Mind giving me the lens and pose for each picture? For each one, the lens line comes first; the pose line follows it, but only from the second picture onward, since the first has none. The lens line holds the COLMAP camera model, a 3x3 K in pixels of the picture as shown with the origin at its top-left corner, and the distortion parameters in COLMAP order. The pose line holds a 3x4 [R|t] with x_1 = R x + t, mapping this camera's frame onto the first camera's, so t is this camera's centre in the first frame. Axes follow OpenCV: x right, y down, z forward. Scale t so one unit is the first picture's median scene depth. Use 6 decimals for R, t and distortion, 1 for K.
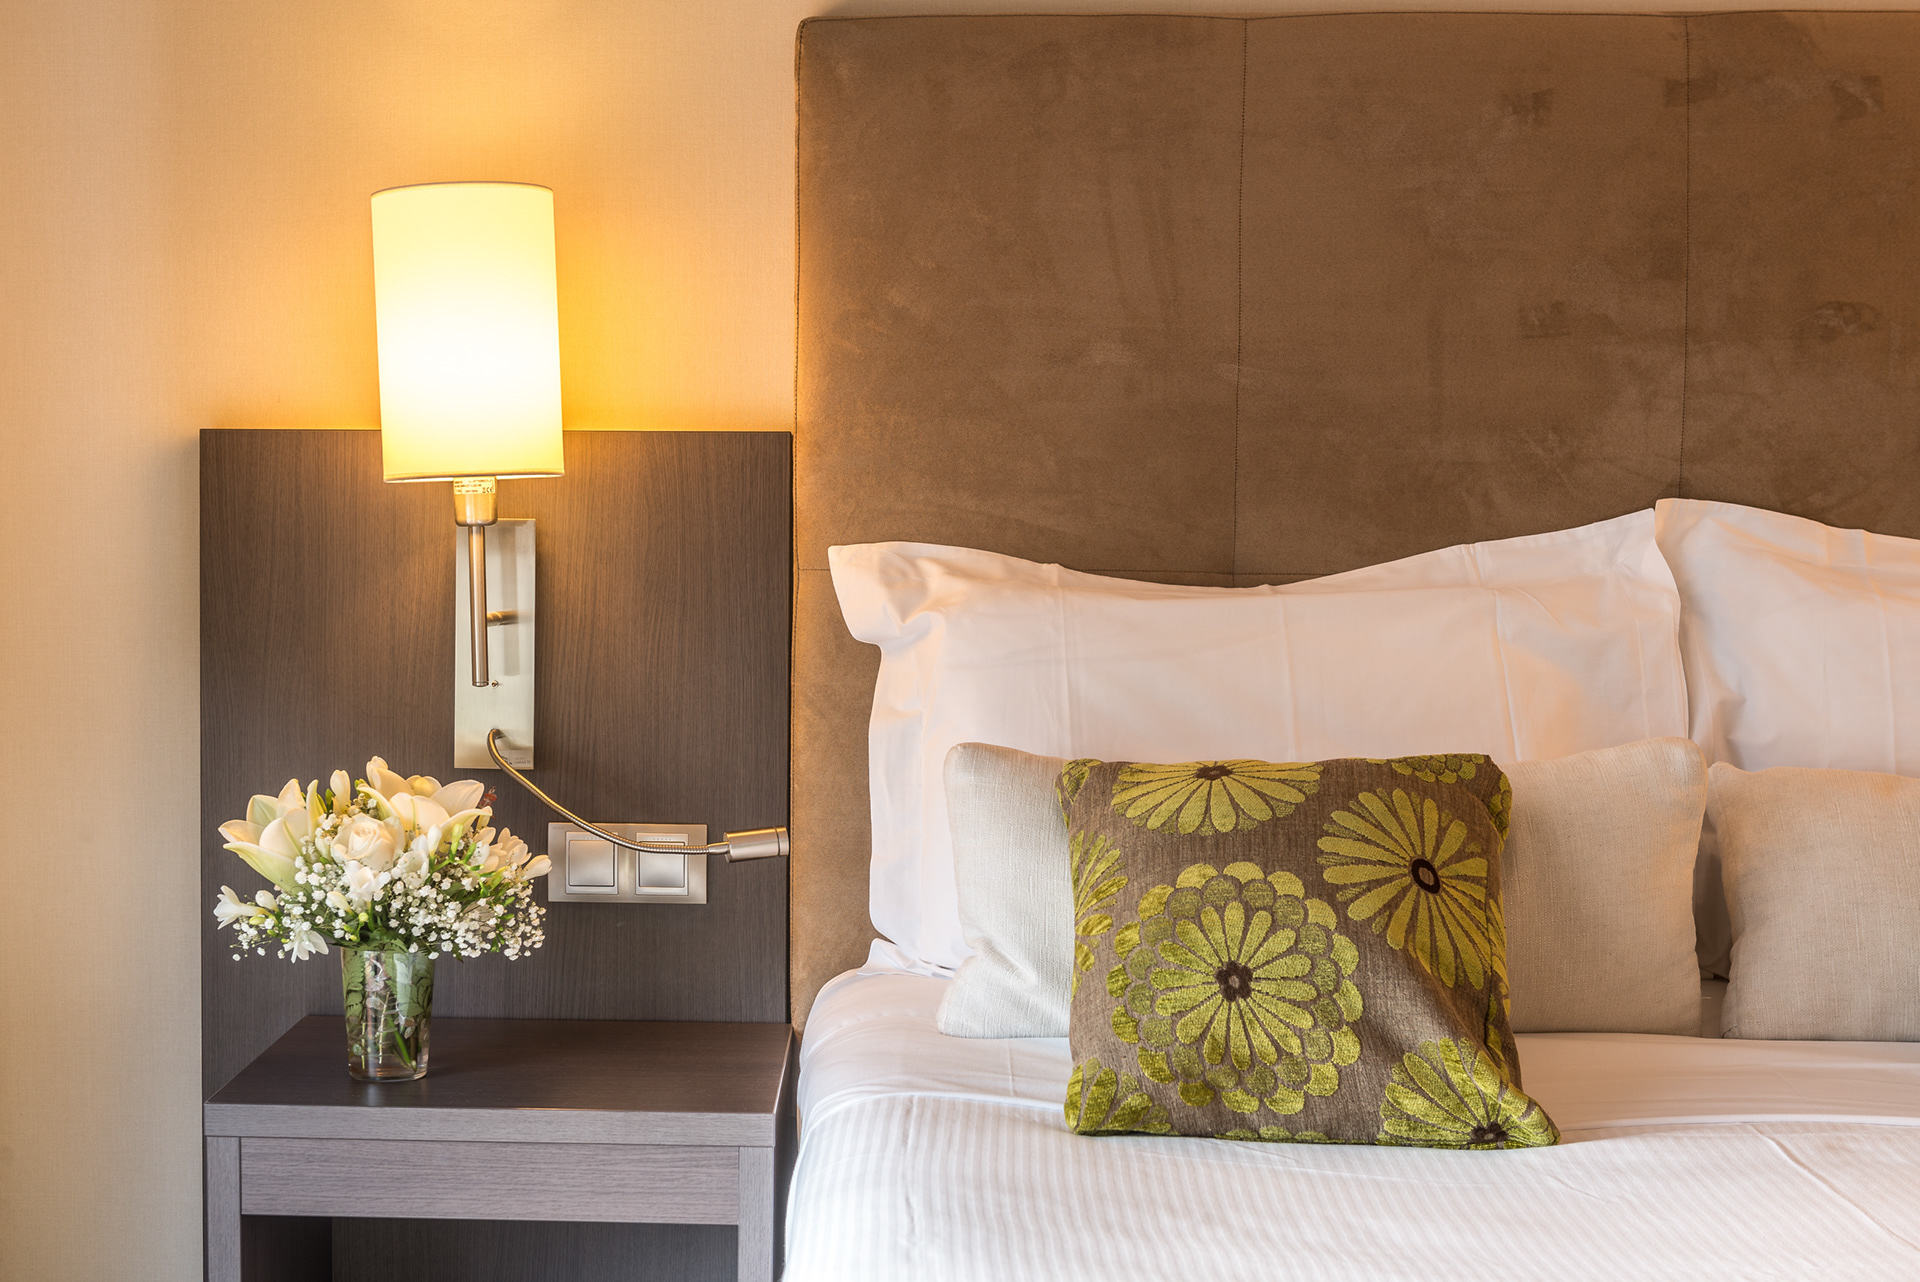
lens RADIAL K [[2751.2, 0, 826.3], [0, 2751.2, 692.3], [0, 0, 1]] dist [0.045386, 0.000000]
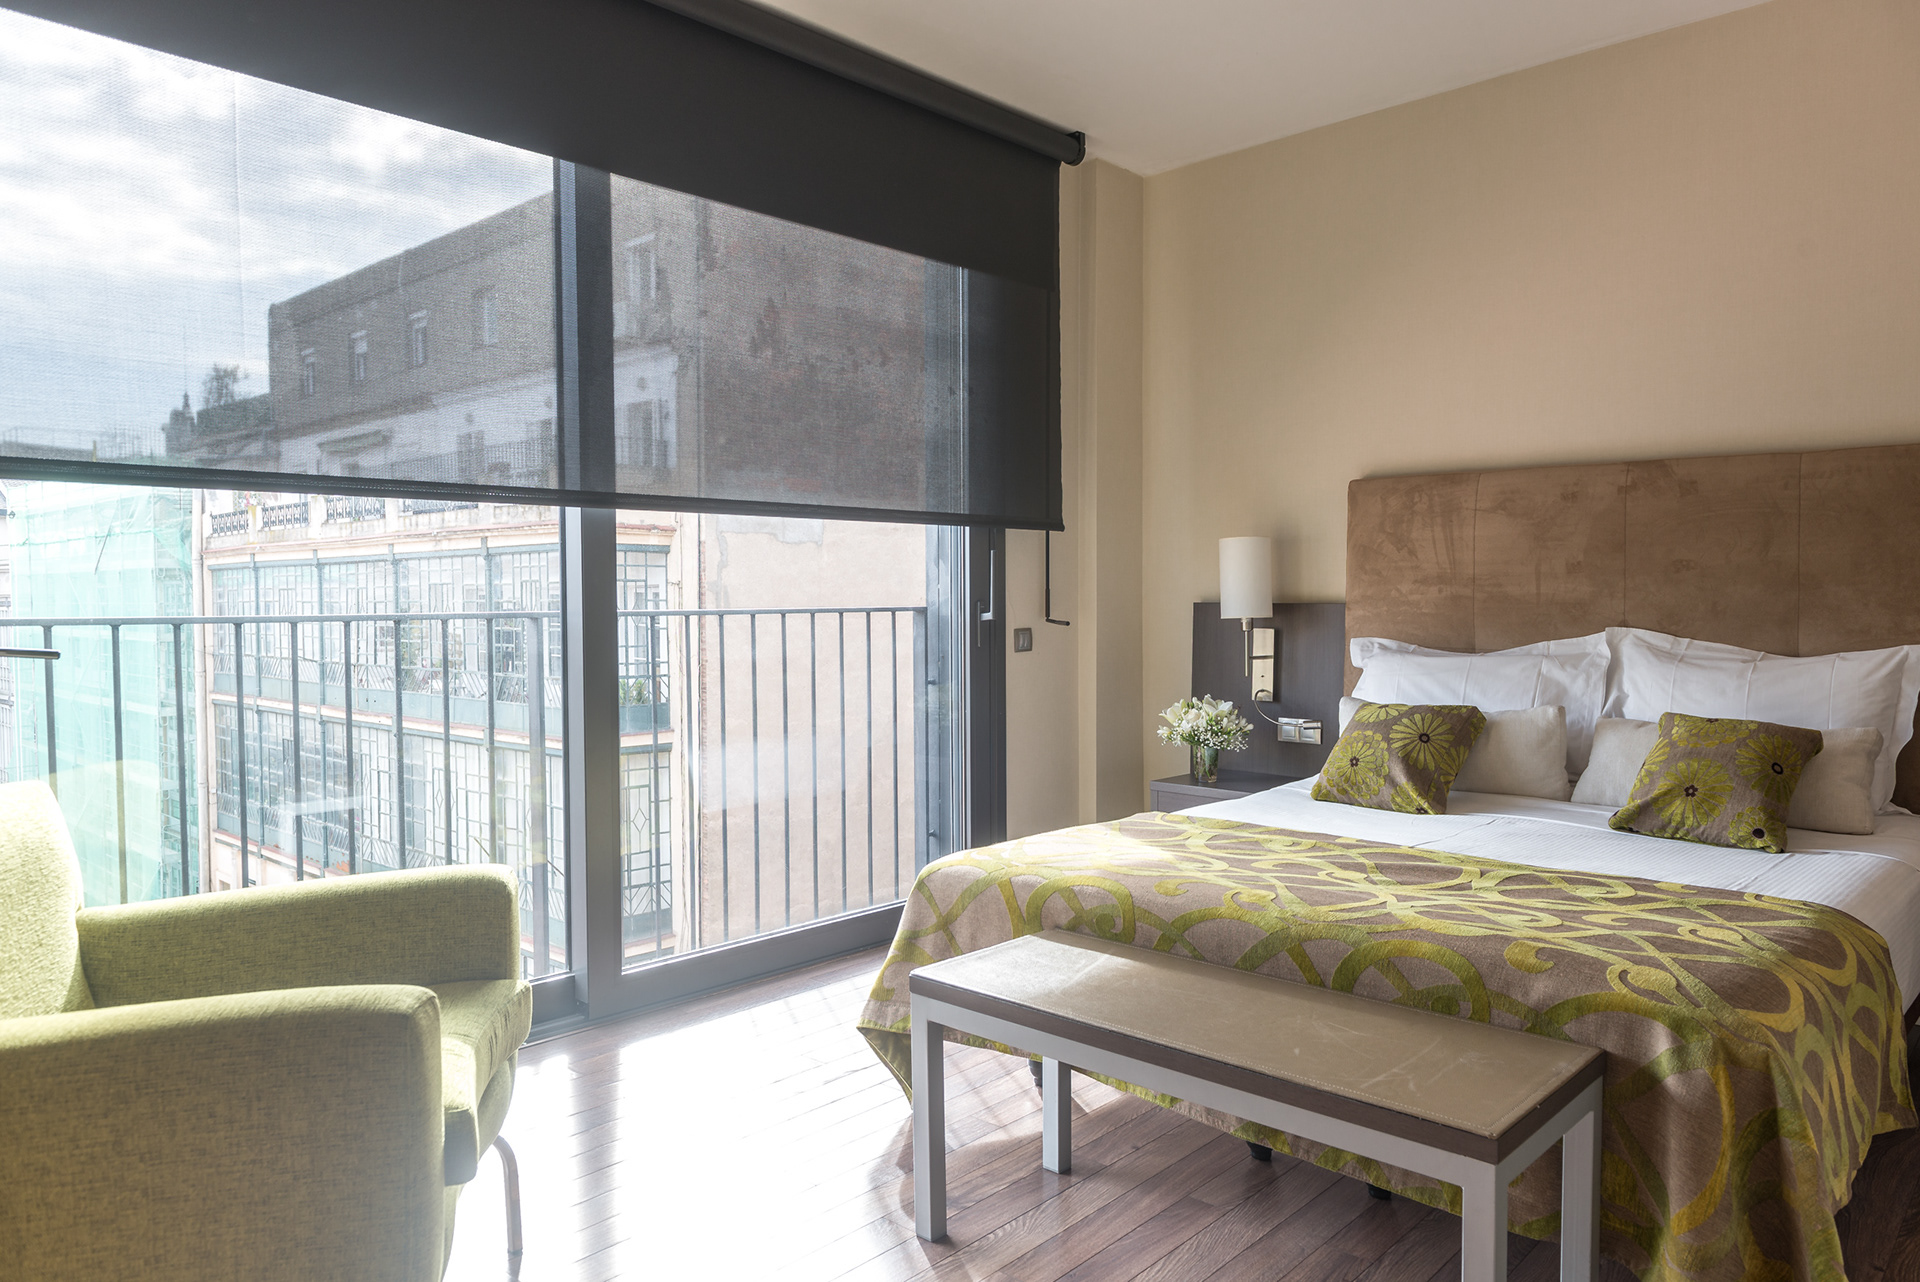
lens RADIAL K [[1293.3, 0, 963.6], [0, 1293.3, 640.4], [0, 0, 1]] dist [0.003918, -0.003640]
pose [[0.761147, 0.016601, -0.648367, 0.676691], [-0.039691, 0.998991, -0.021017, 0.000705], [0.647364, 0.041731, 0.761037, -0.505801]]
